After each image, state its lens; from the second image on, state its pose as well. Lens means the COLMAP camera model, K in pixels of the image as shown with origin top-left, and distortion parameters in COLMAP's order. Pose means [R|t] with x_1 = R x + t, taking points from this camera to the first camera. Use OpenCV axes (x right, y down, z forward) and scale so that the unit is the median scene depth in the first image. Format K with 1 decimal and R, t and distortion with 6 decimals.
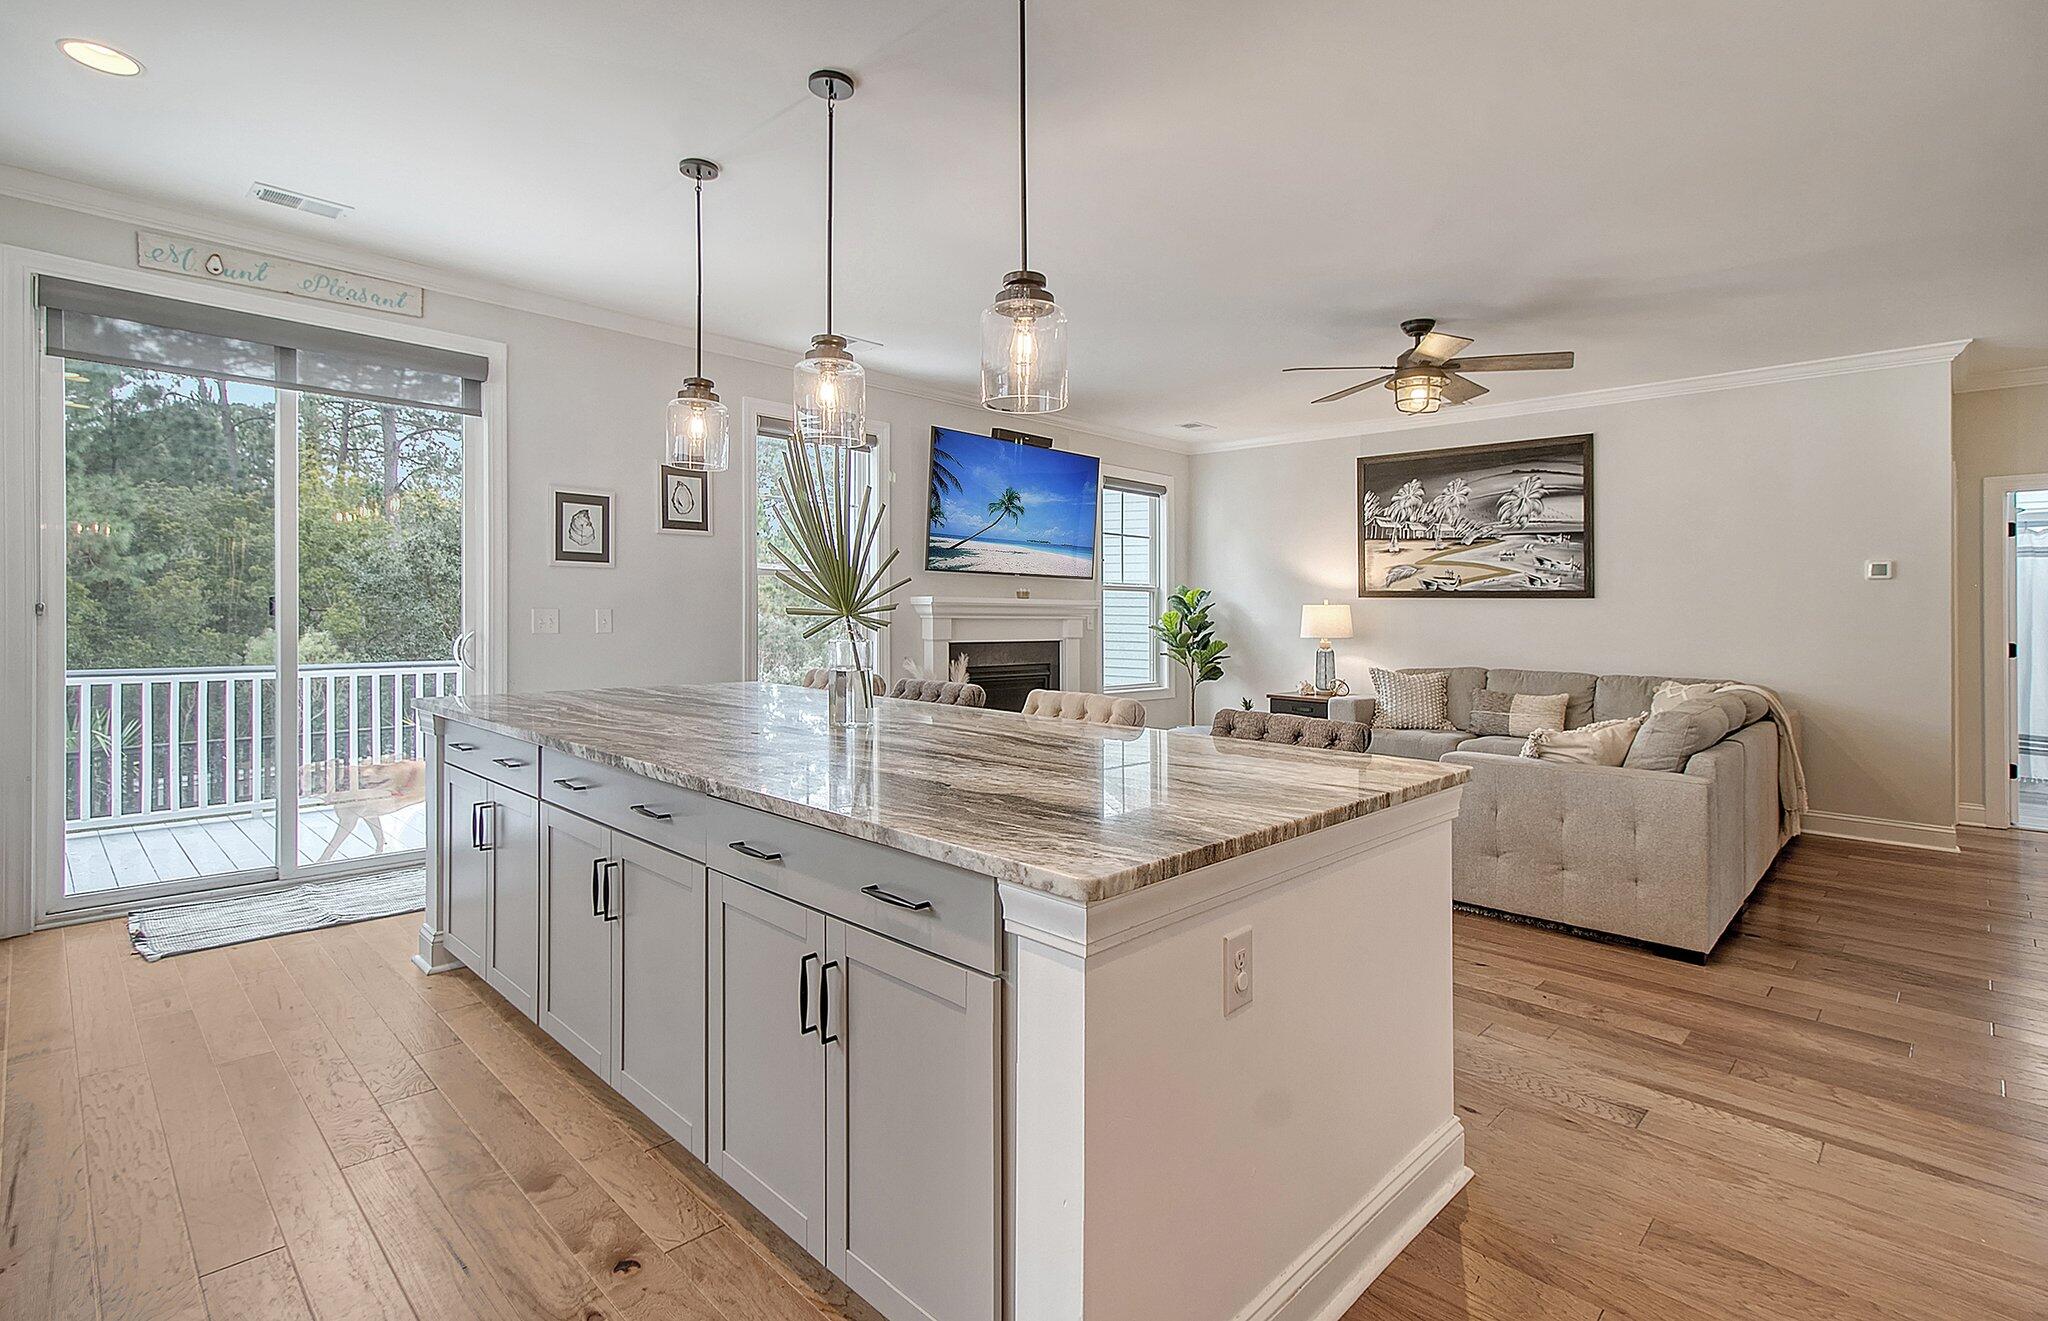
lens RADIAL K [[954.5, 0, 1019.1], [0, 954.5, 598.2], [0, 0, 1]] dist [0.002994, 0.000651]
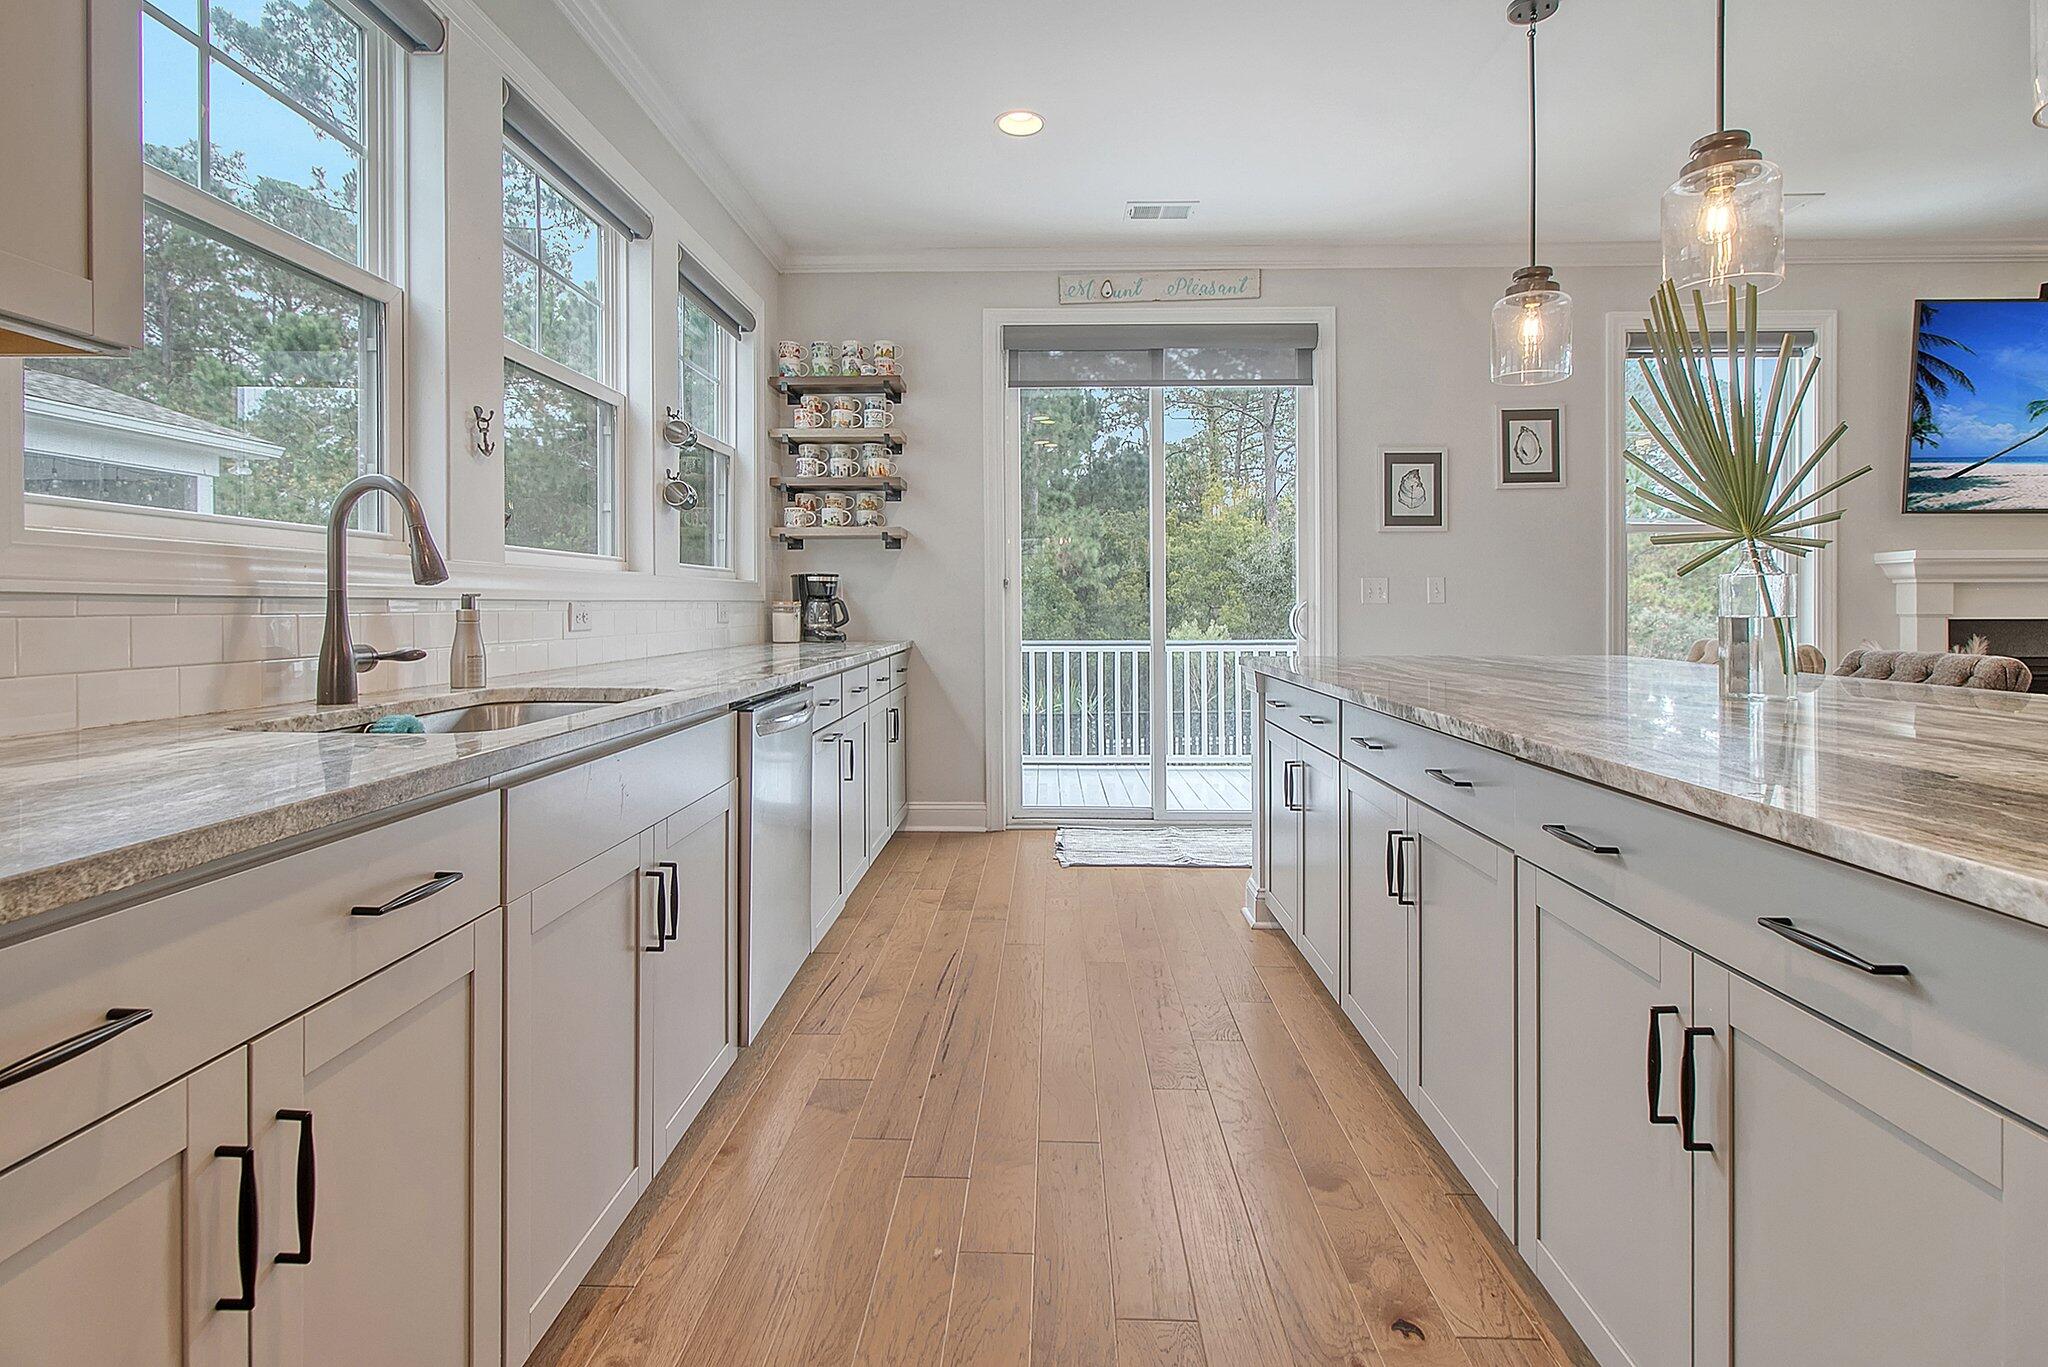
lens RADIAL K [[997.5, 0, 1041.0], [0, 997.5, 629.6], [0, 0, 1]] dist [-0.004539, 0.000156]
pose [[0.687567, 0.002958, -0.726115, -0.005159], [0.021076, 0.999489, 0.024028, 0.023047], [0.725815, -0.031824, 0.687154, 0.058878]]
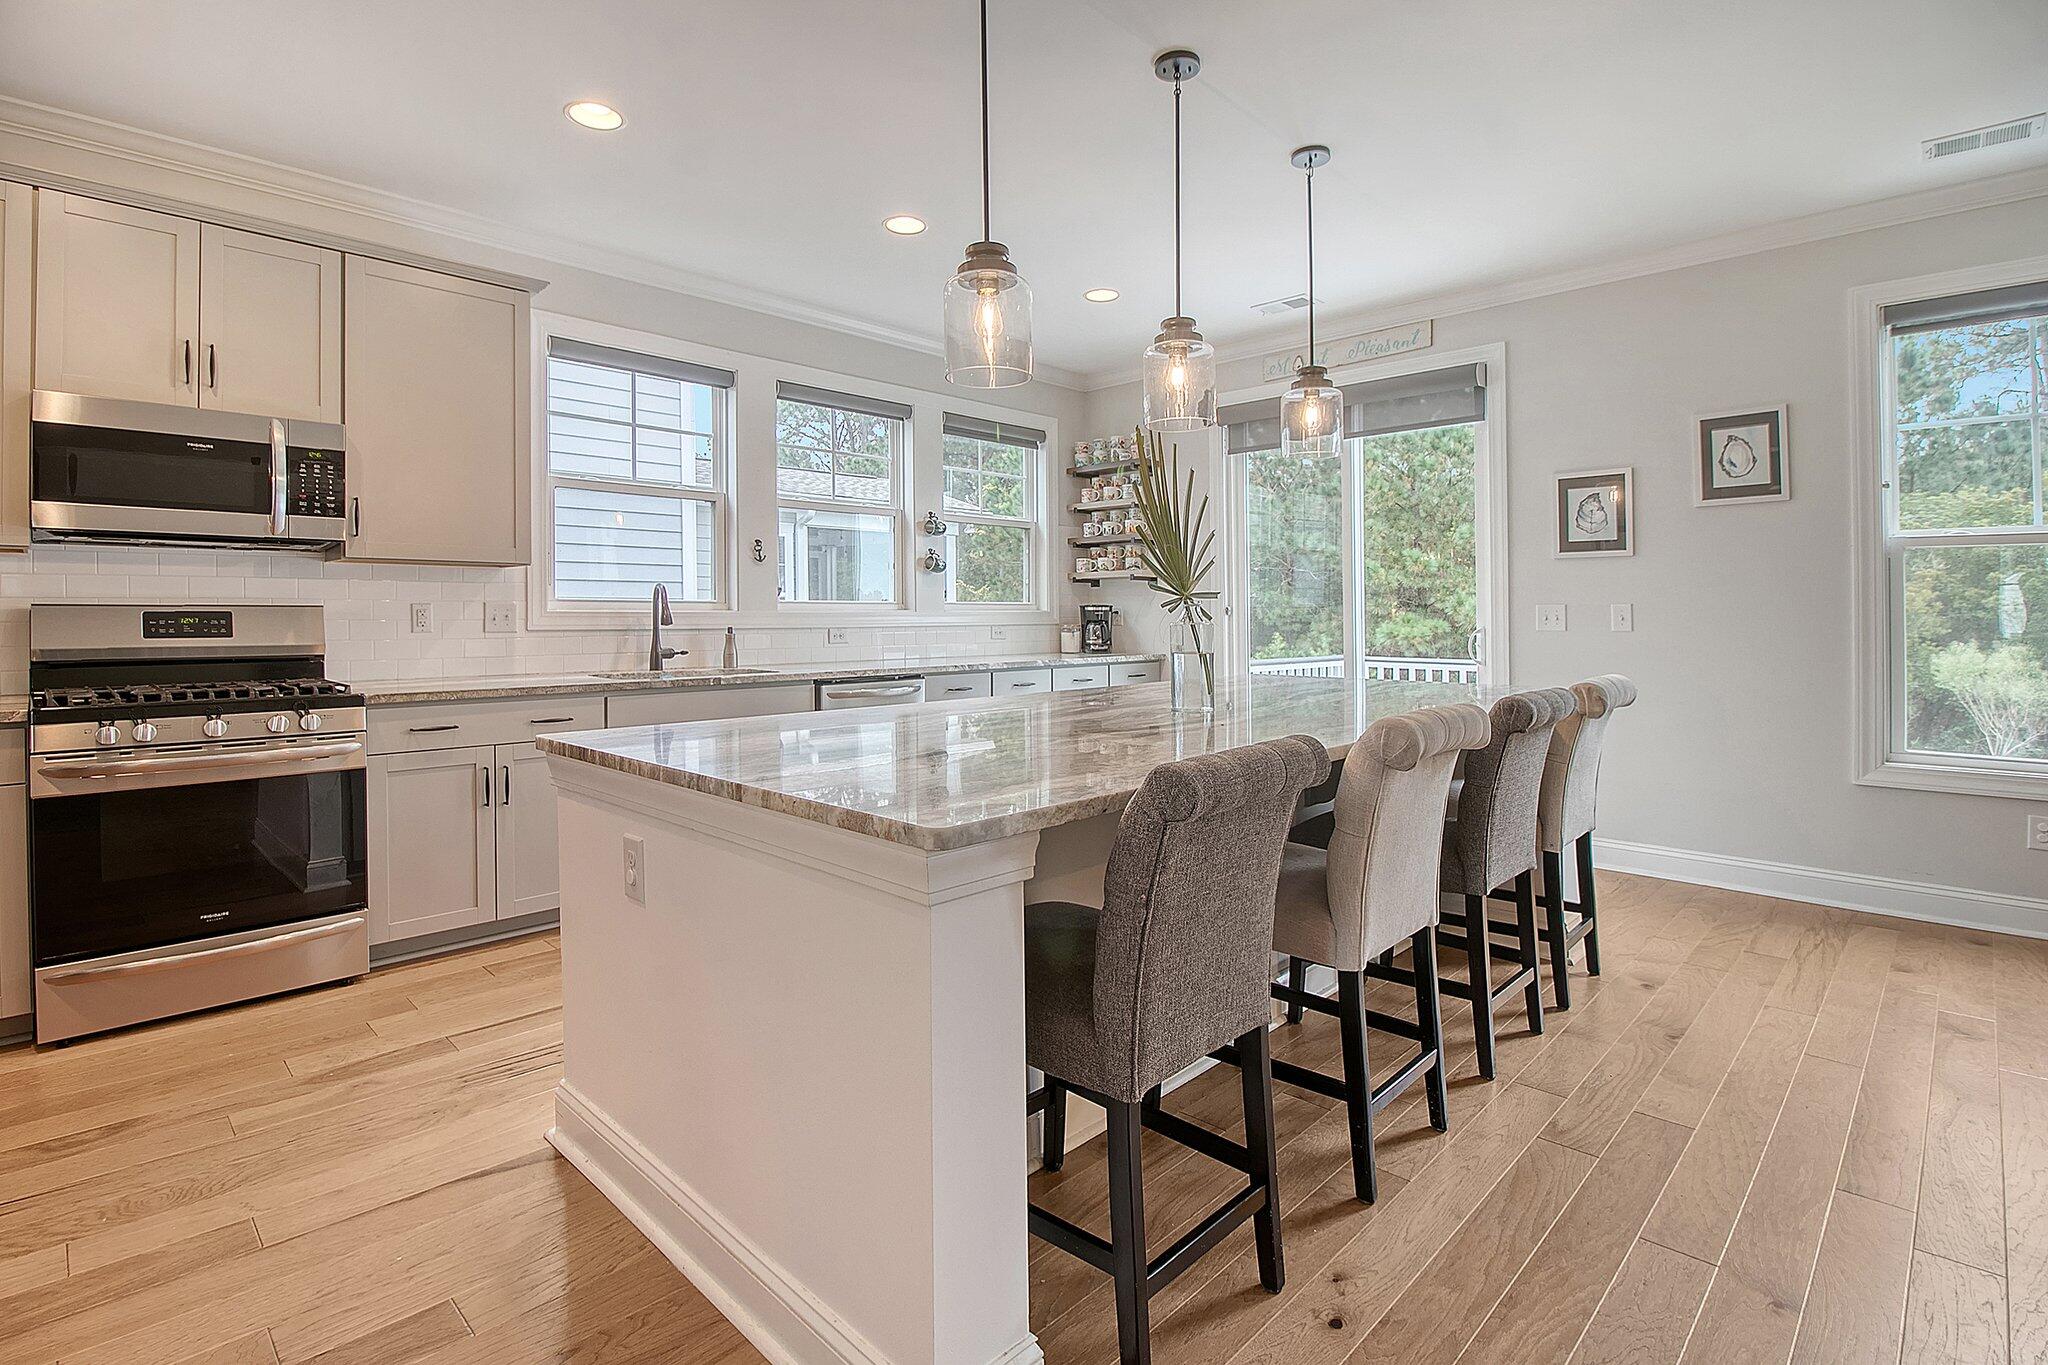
lens RADIAL K [[964.8, 0, 994.1], [0, 964.8, 629.0], [0, 0, 1]] dist [0.000696, -0.015214]
pose [[0.000760, -0.000782, -0.999999, 0.334569], [0.014413, 0.999896, -0.000771, 0.020391], [0.999896, -0.014412, 0.000771, 0.331375]]
